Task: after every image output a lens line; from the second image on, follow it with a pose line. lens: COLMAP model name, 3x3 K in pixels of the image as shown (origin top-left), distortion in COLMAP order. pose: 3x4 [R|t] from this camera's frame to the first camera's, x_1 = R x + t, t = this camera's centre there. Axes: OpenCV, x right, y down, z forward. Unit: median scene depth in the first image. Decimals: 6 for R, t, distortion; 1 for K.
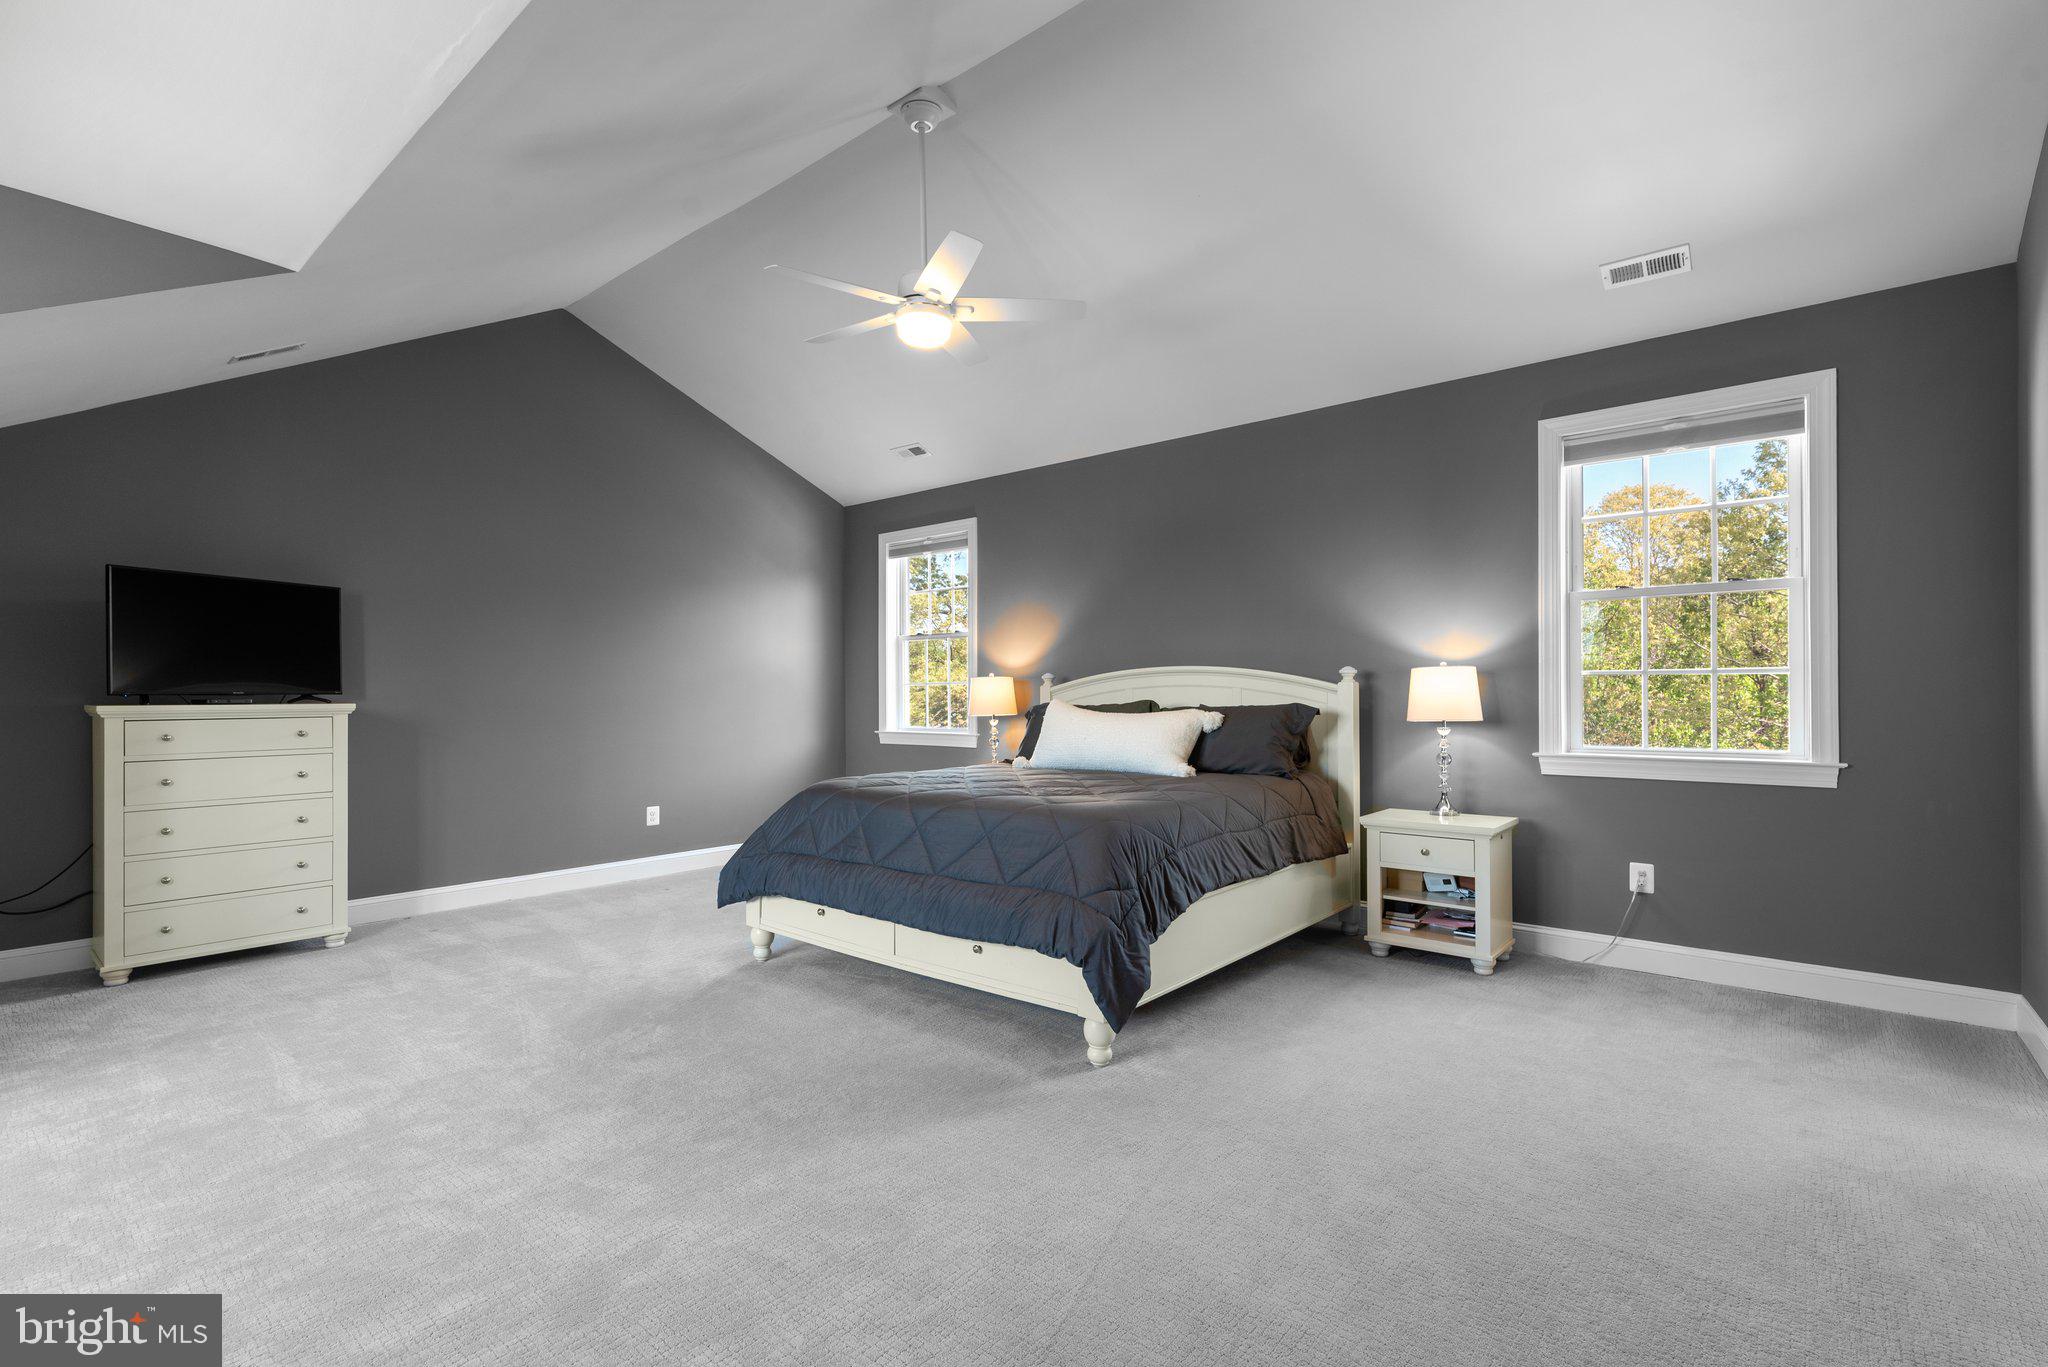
lens RADIAL K [[902.8, 0, 1032.7], [0, 902.8, 690.6], [0, 0, 1]] dist [-0.001622, -0.000205]
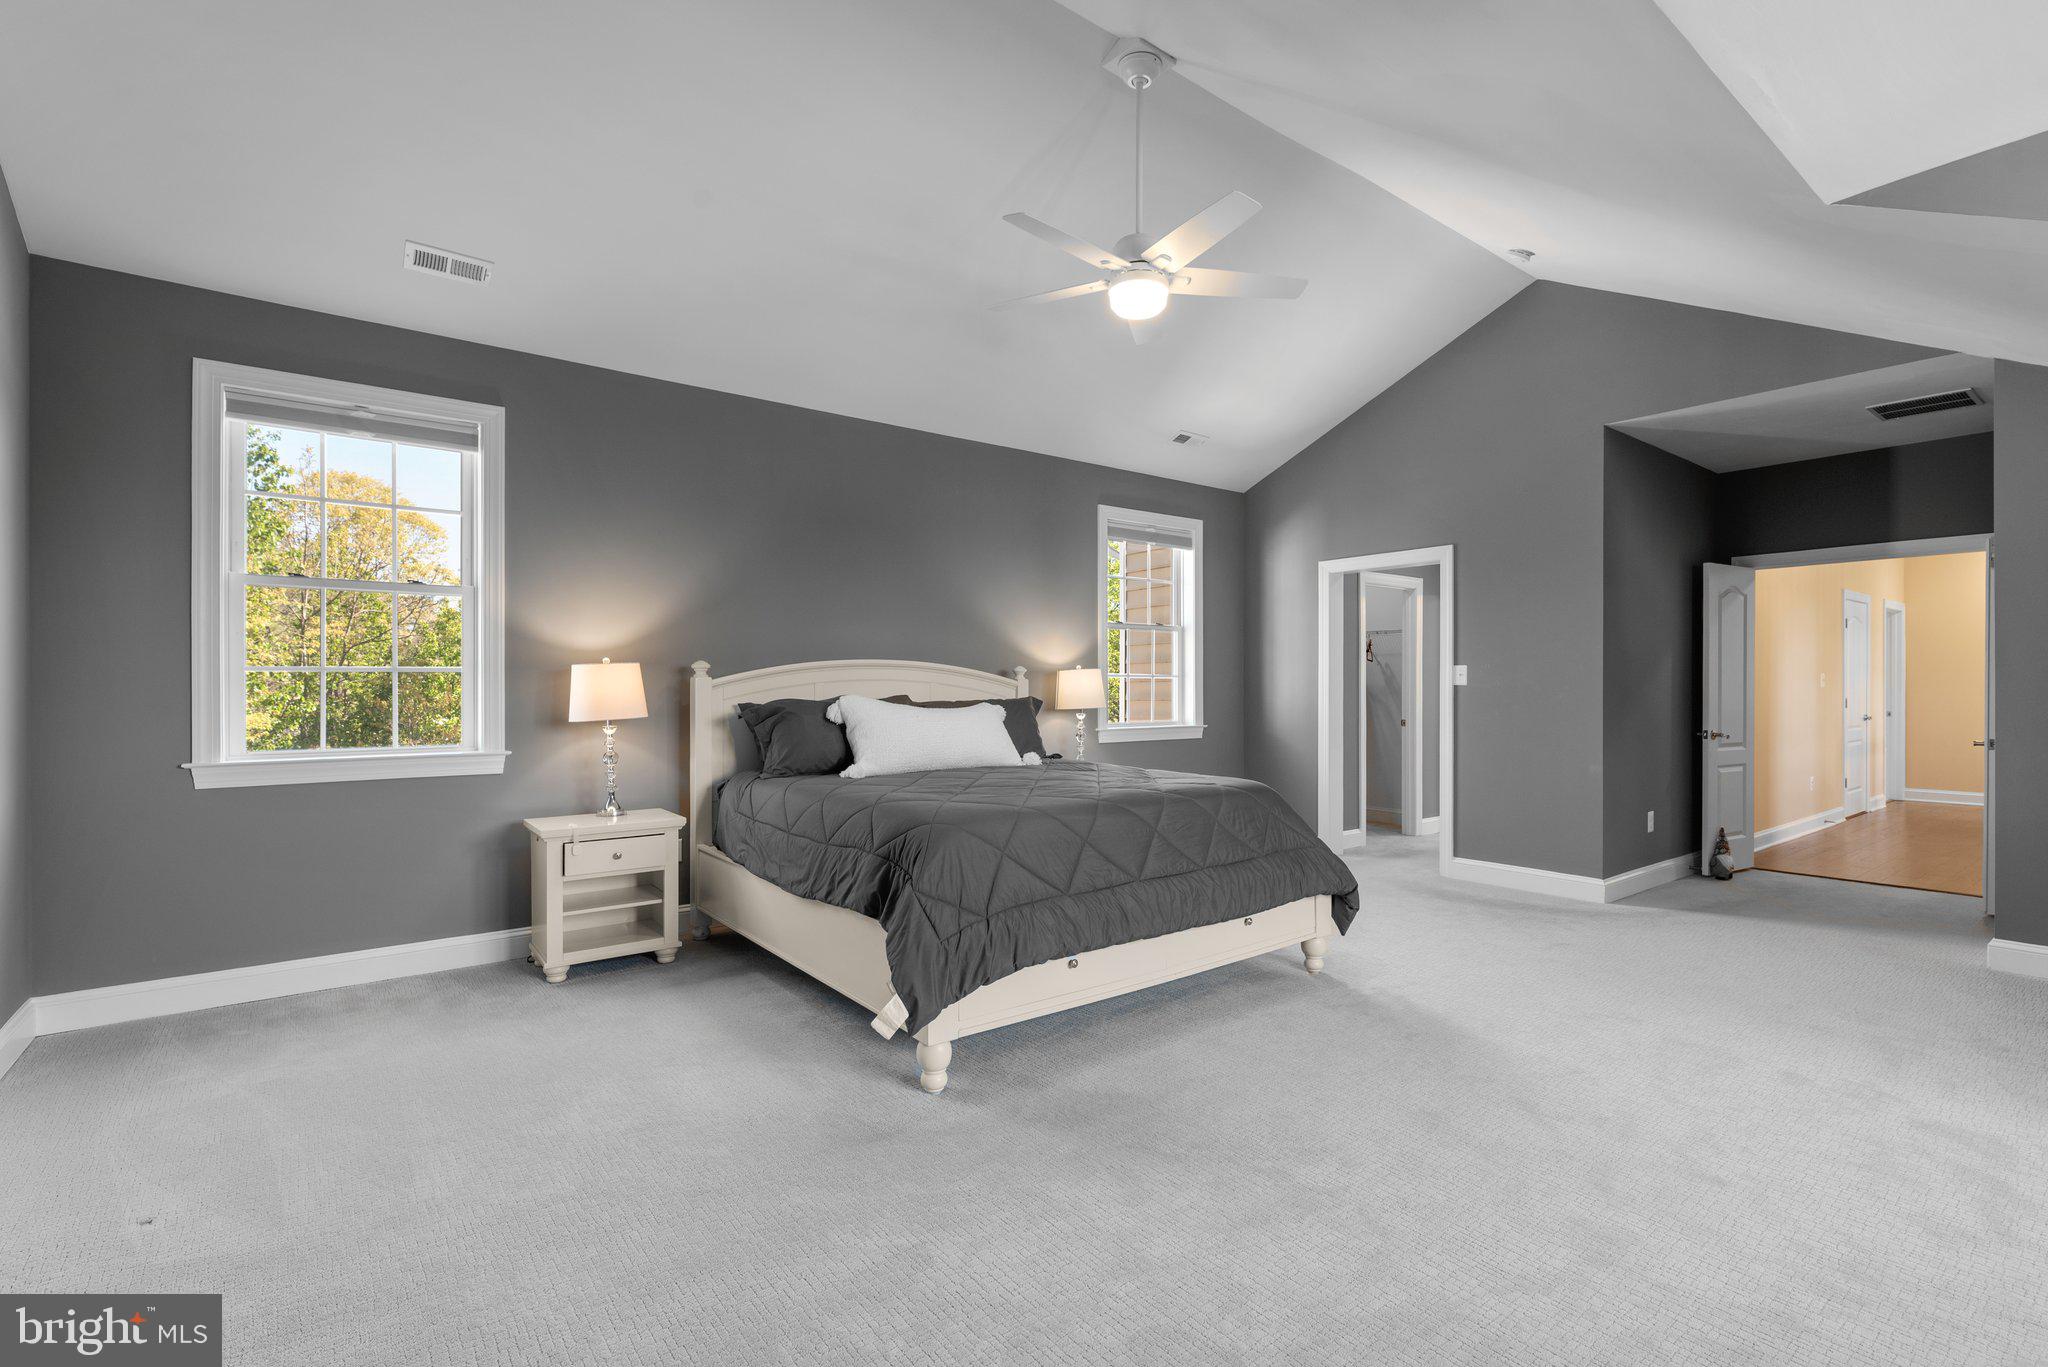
lens RADIAL K [[926.7, 0, 1024.0], [0, 926.7, 683.5], [0, 0, 1]] dist [0.001937, 0.000263]
pose [[0.226786, 0.007002, 0.973919, -0.547630], [-0.002212, 0.999975, -0.006674, 0.003015], [-0.973942, -0.000640, 0.226796, 0.454208]]
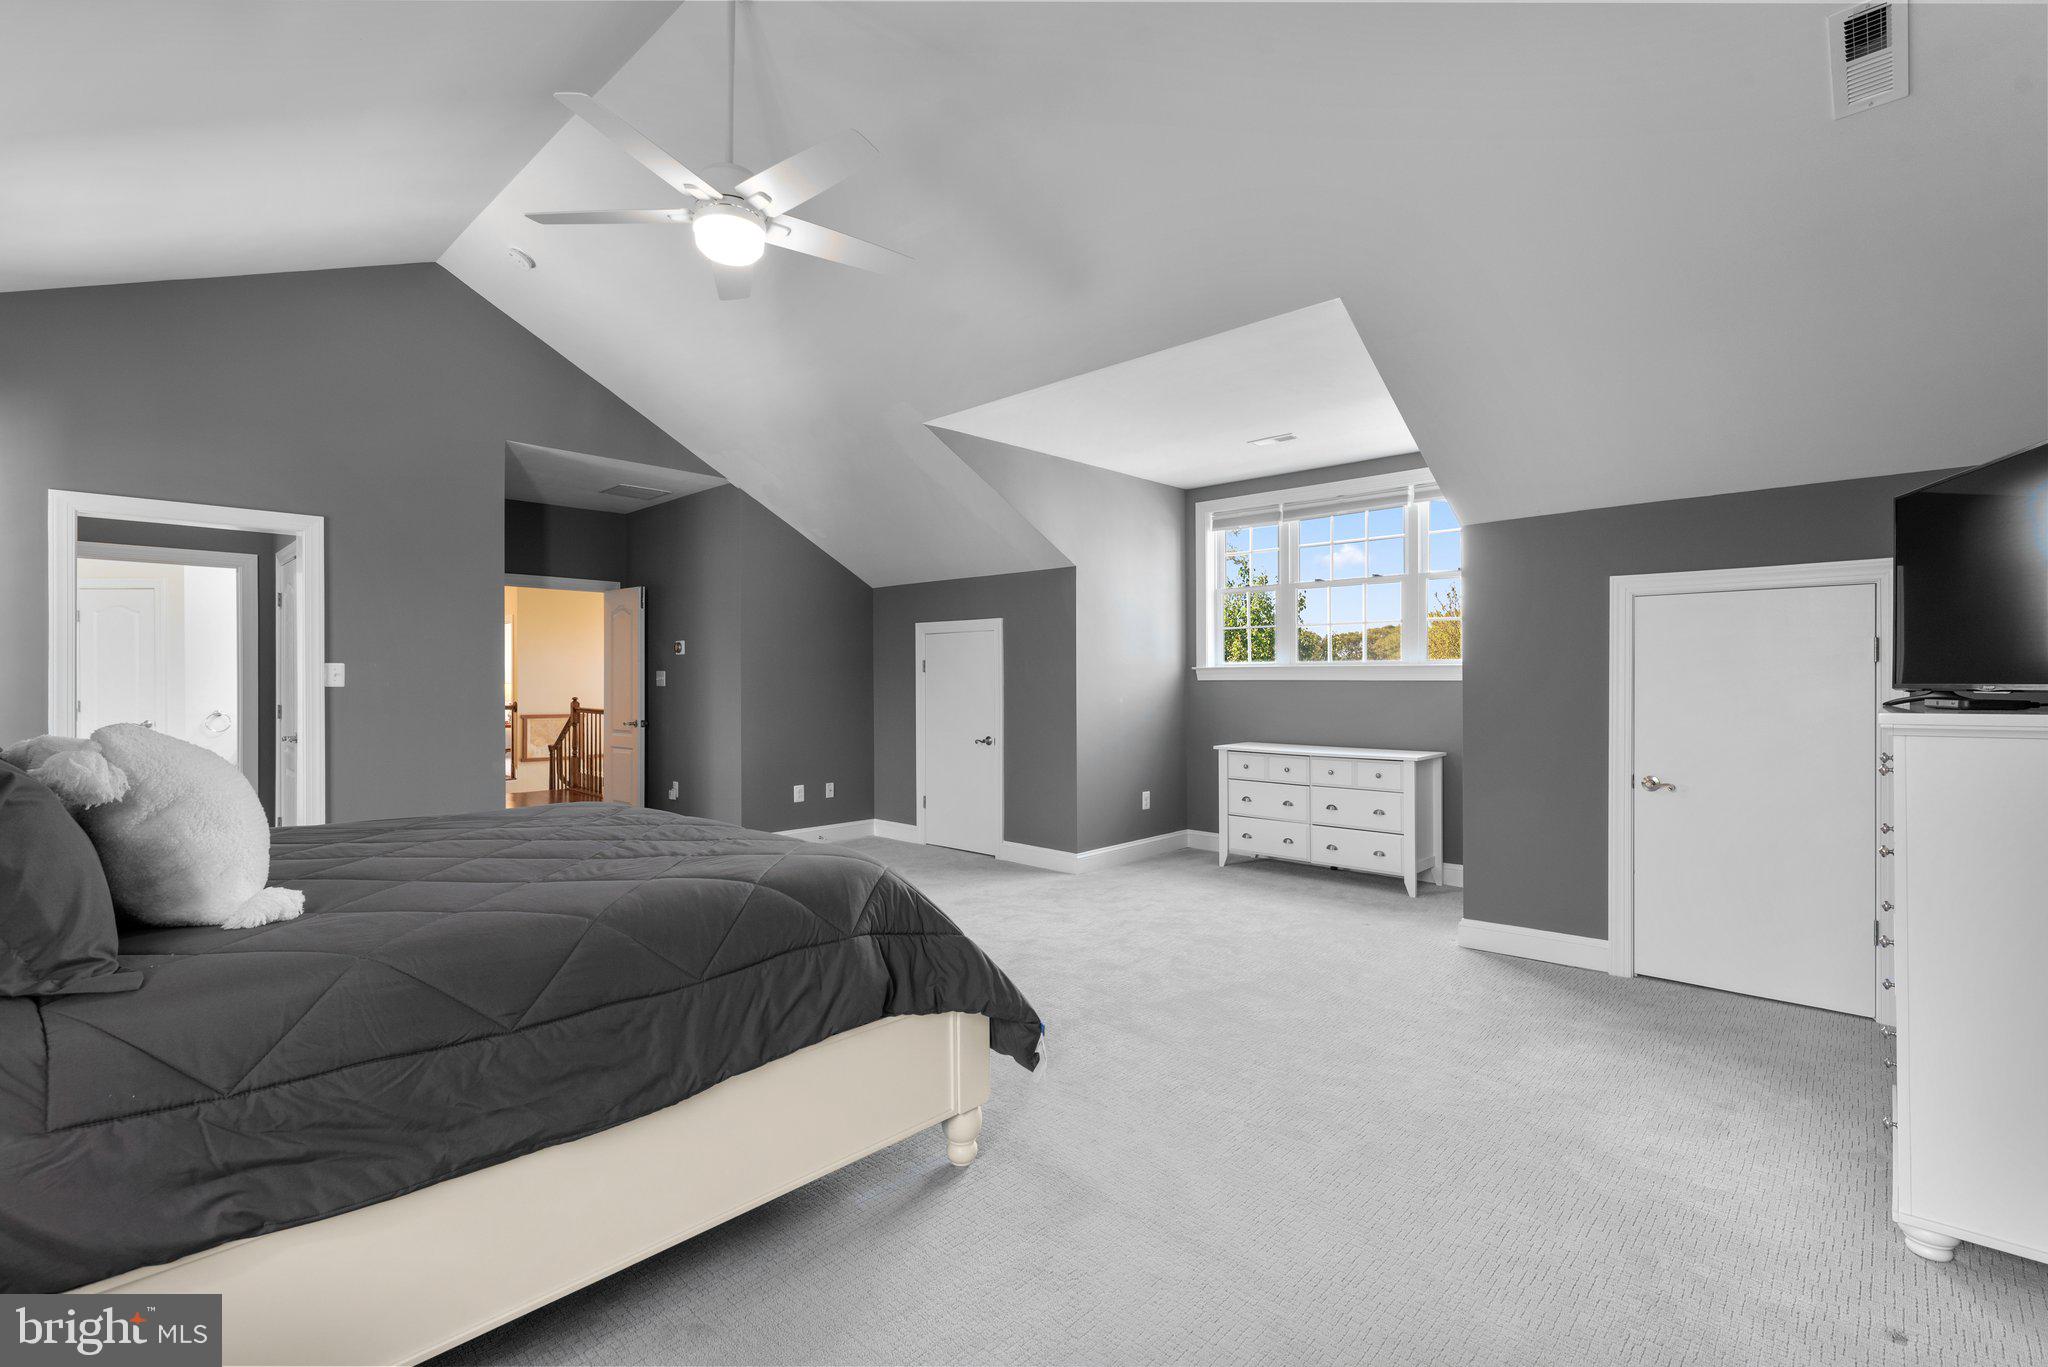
lens RADIAL K [[926.7, 0, 1024.0], [0, 926.7, 683.5], [0, 0, 1]] dist [0.001937, 0.000263]
pose [[-0.997578, 0.006407, 0.069265, -0.219759], [0.006573, 0.999976, 0.002168, -0.002351], [-0.069250, 0.002618, -0.997596, 0.914367]]
